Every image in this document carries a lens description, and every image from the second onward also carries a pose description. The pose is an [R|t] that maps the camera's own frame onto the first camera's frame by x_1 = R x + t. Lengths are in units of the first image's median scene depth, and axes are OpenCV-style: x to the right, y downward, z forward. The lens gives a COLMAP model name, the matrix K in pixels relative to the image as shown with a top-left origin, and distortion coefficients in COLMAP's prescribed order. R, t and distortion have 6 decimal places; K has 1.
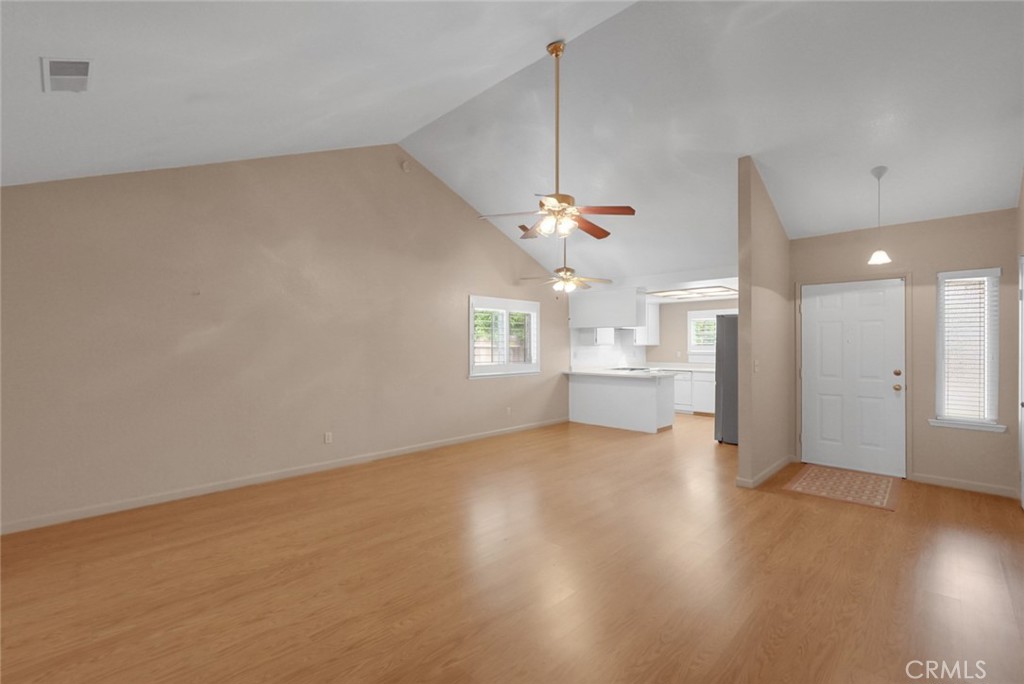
lens RADIAL K [[450.8, 0, 515.5], [0, 450.8, 342.3], [0, 0, 1]] dist [-0.000829, 0.000152]
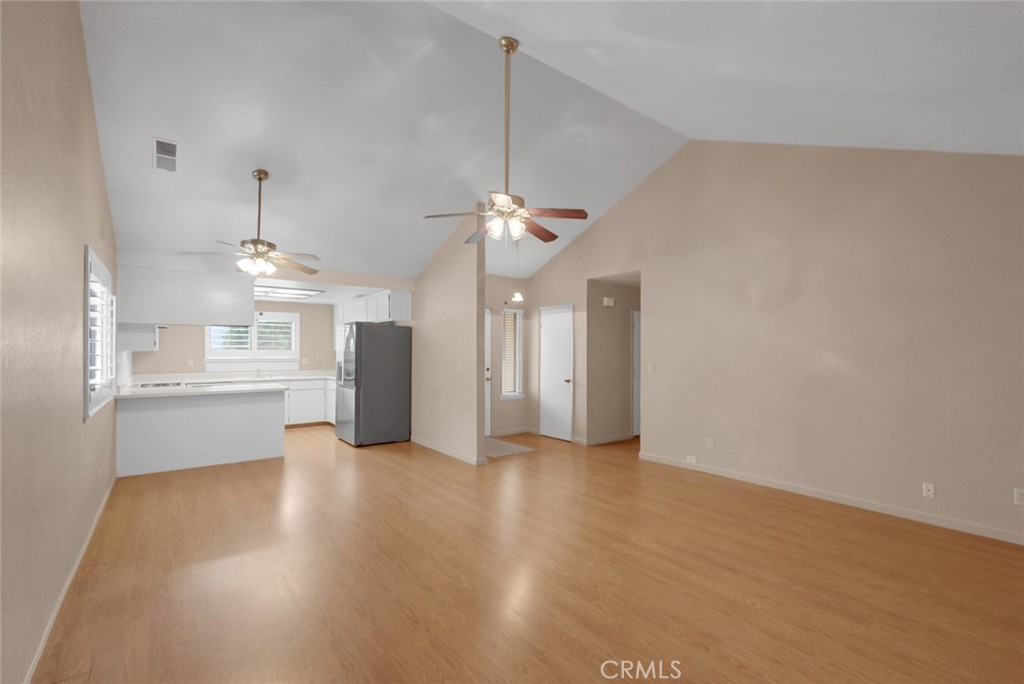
lens RADIAL K [[450.8, 0, 515.5], [0, 450.8, 342.3], [0, 0, 1]] dist [-0.000829, 0.000152]
pose [[0.146461, 0.021560, 0.988981, -0.687066], [-0.009258, 0.999749, -0.020424, 0.005487], [-0.989173, -0.006165, 0.146624, 0.676358]]
